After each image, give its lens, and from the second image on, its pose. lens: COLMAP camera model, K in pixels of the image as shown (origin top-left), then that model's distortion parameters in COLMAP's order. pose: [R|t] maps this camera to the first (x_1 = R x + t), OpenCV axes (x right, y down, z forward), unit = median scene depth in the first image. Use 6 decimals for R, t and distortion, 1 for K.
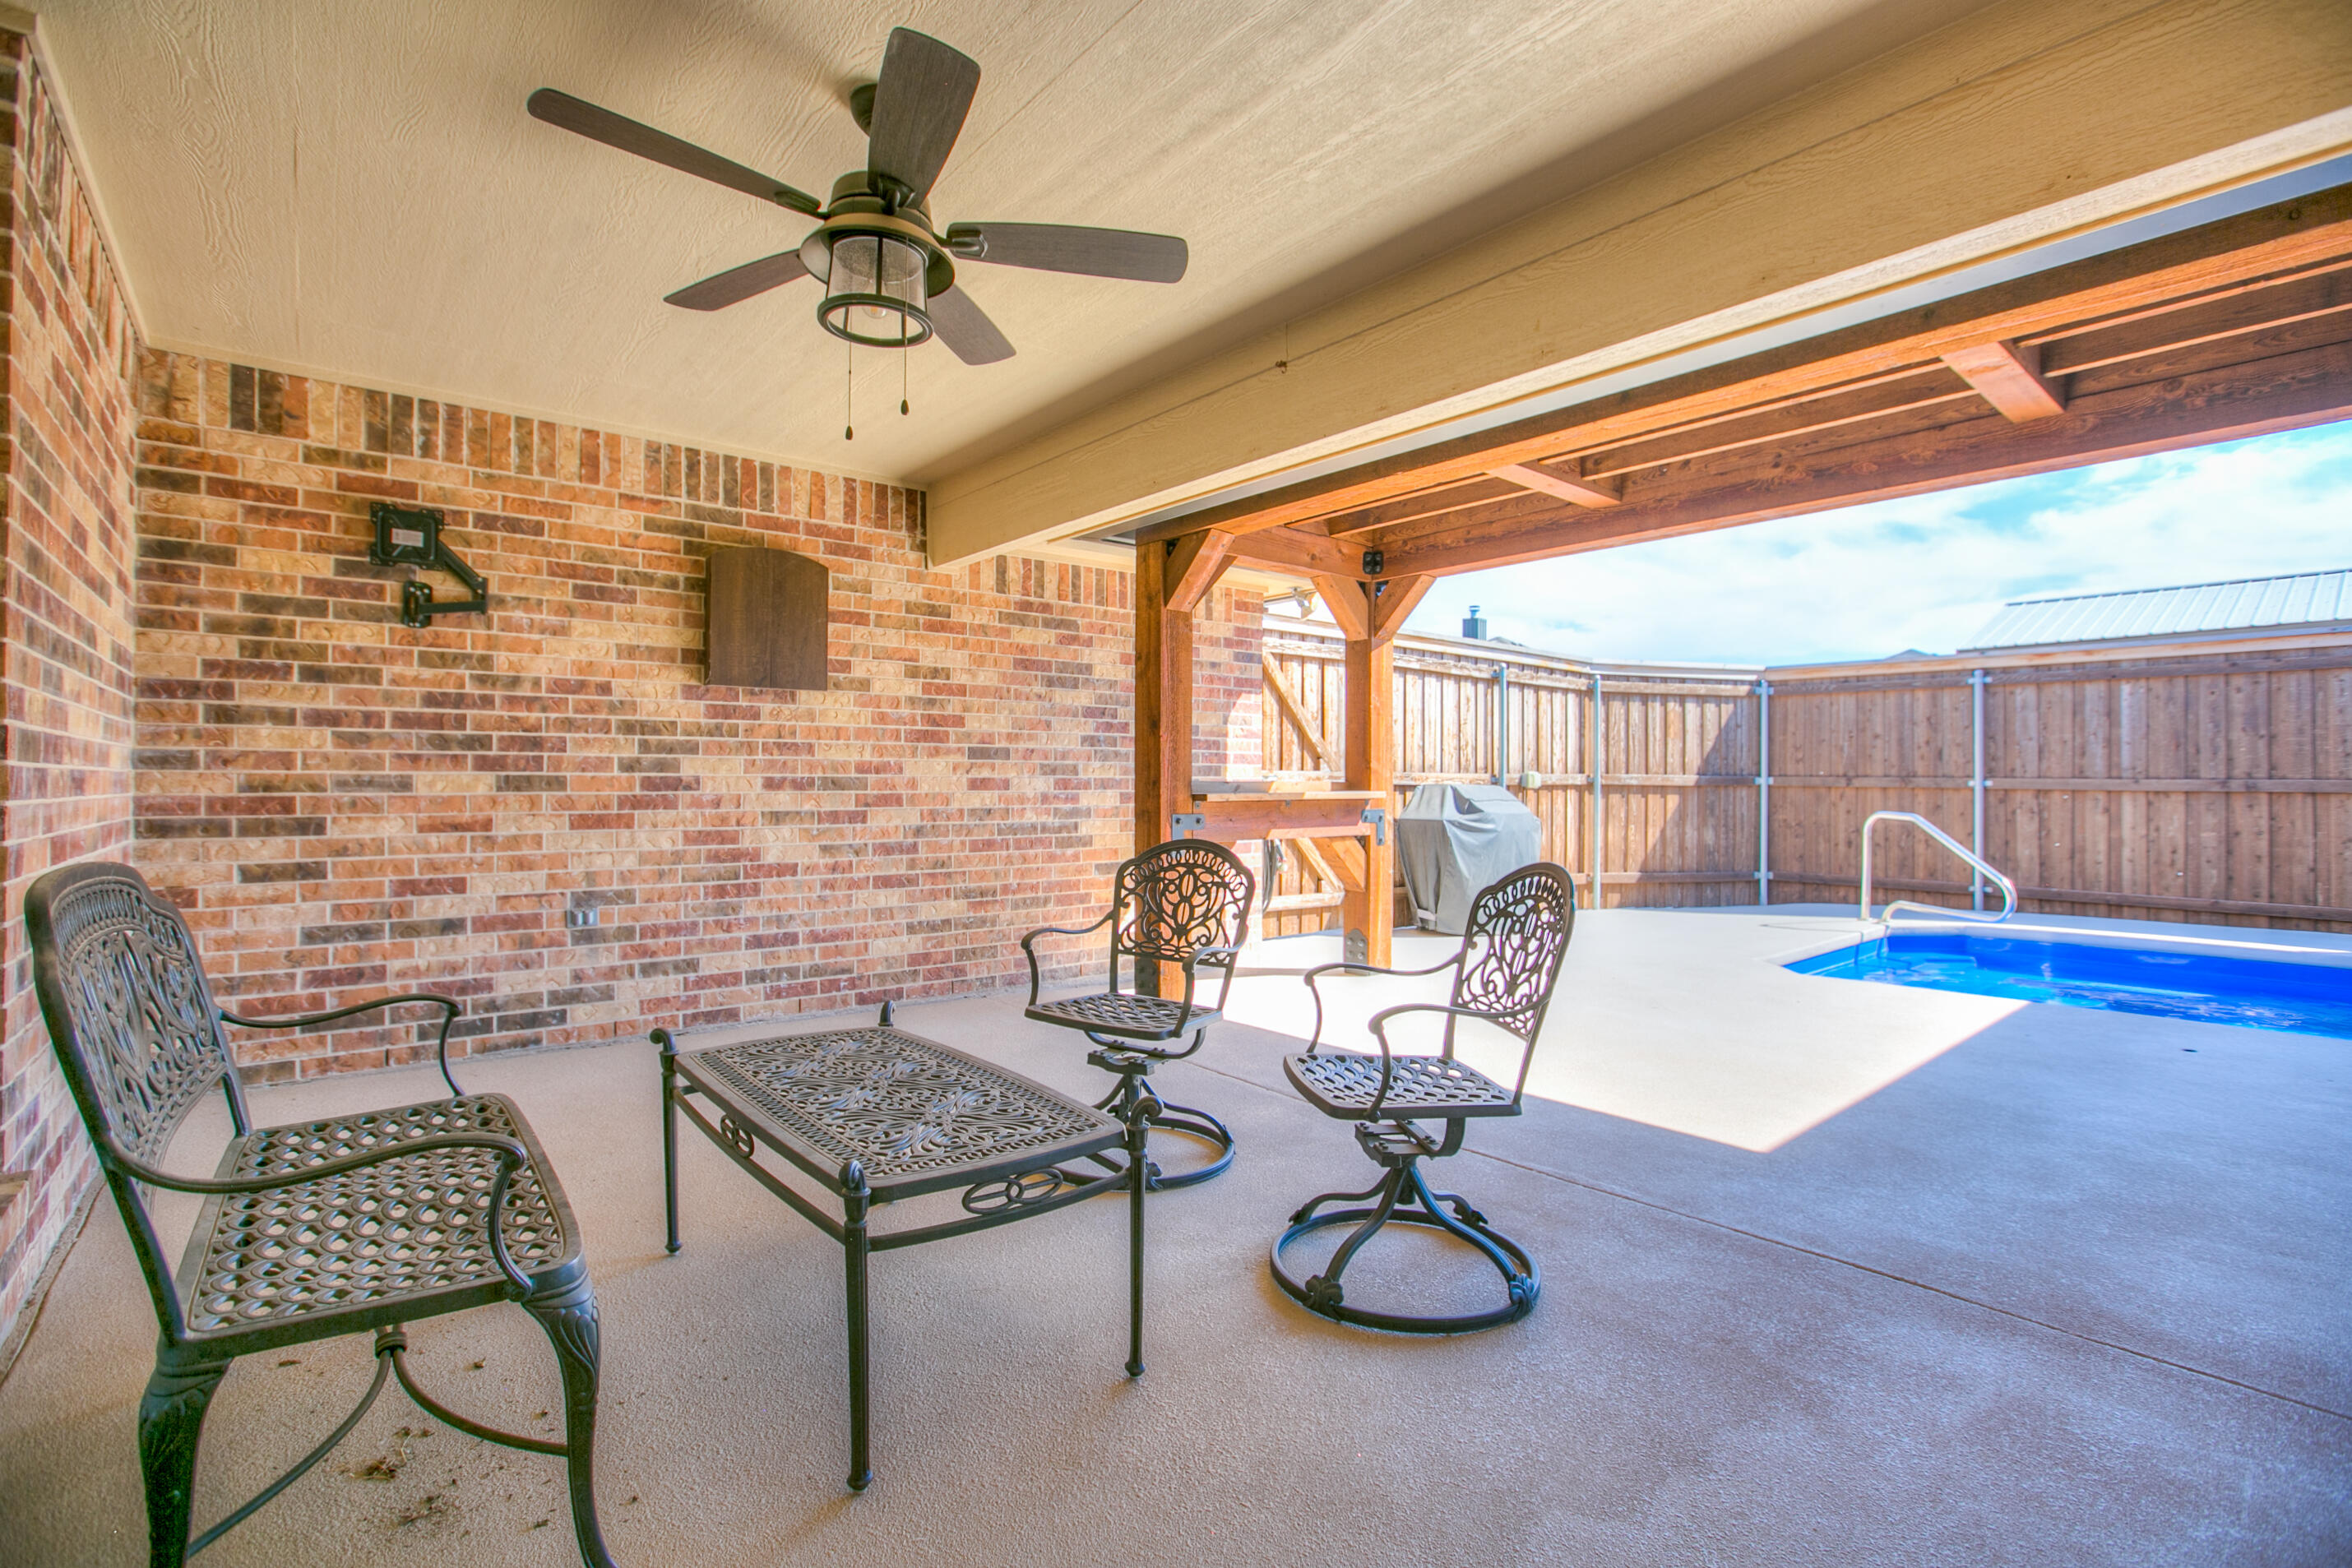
lens RADIAL K [[1086.9, 0, 1175.9], [0, 1086.9, 781.5], [0, 0, 1]] dist [-0.030627, -0.000048]
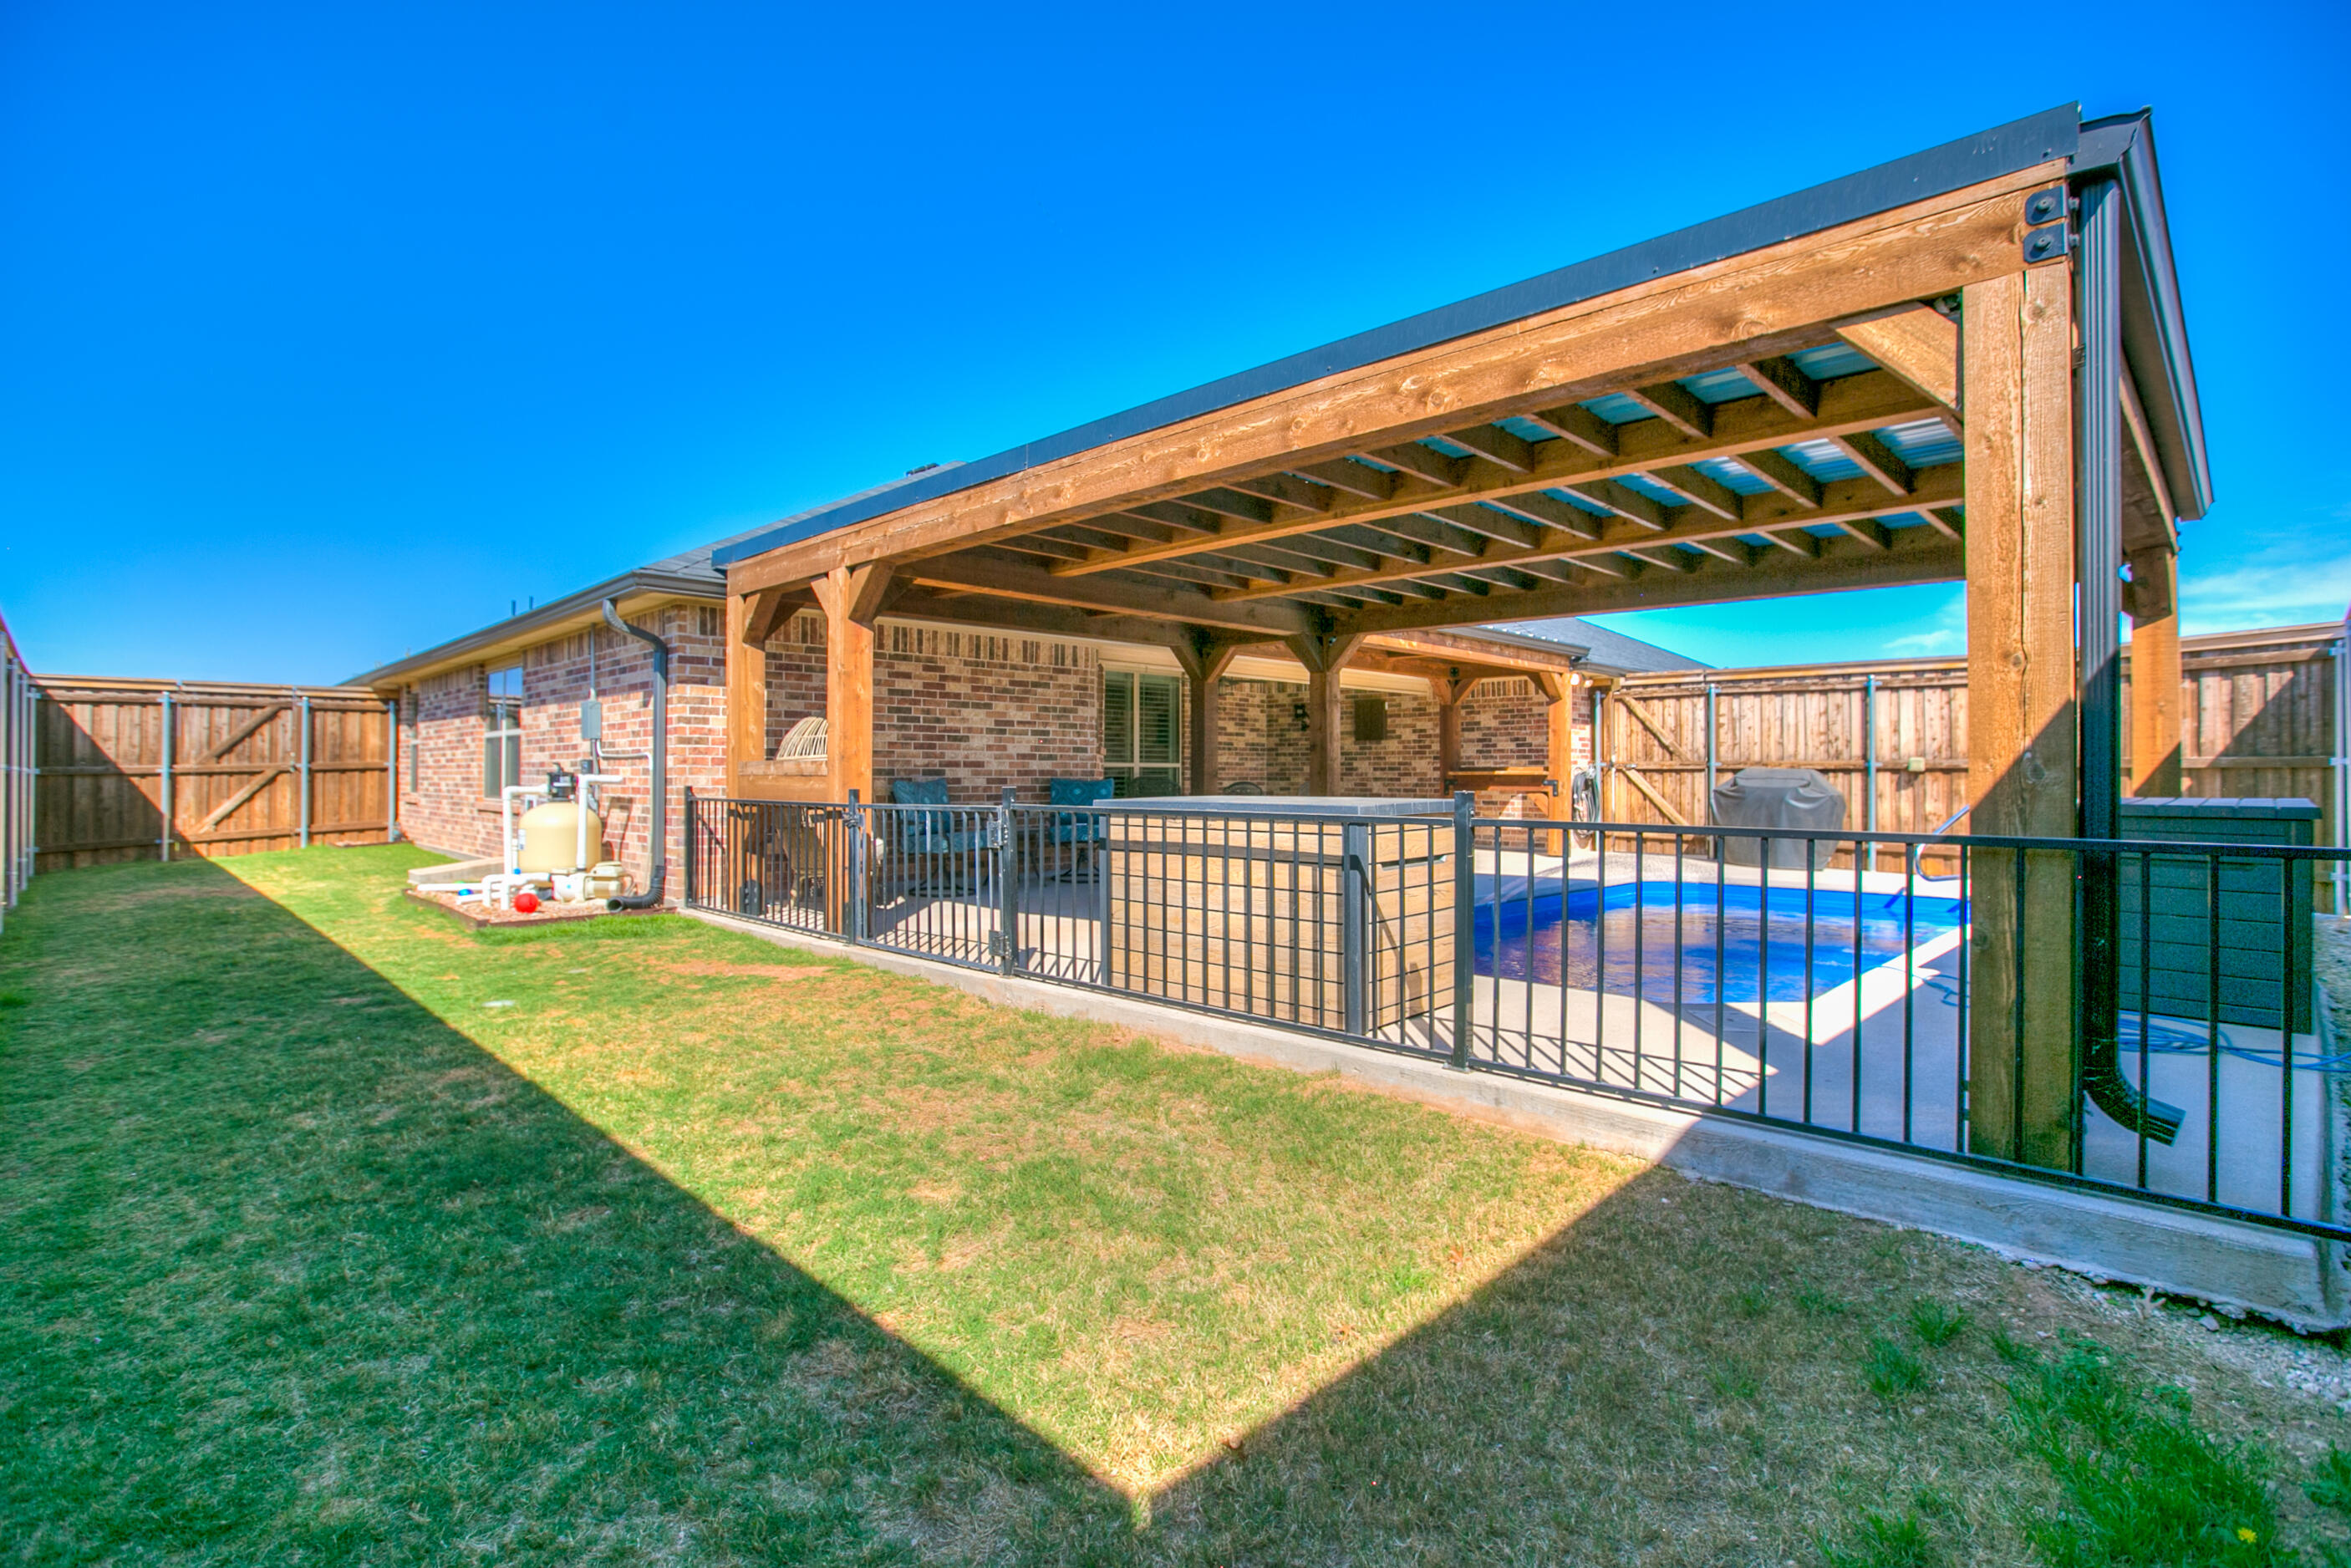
lens RADIAL K [[1086.6, 0, 1175.2], [0, 1086.6, 780.3], [0, 0, 1]] dist [-0.030627, -0.000048]
pose [[0.103759, -0.000903, -0.994602, 2.455038], [-0.001752, 0.999998, -0.001091, 0.035572], [0.994601, 0.001856, 0.103758, 0.039924]]
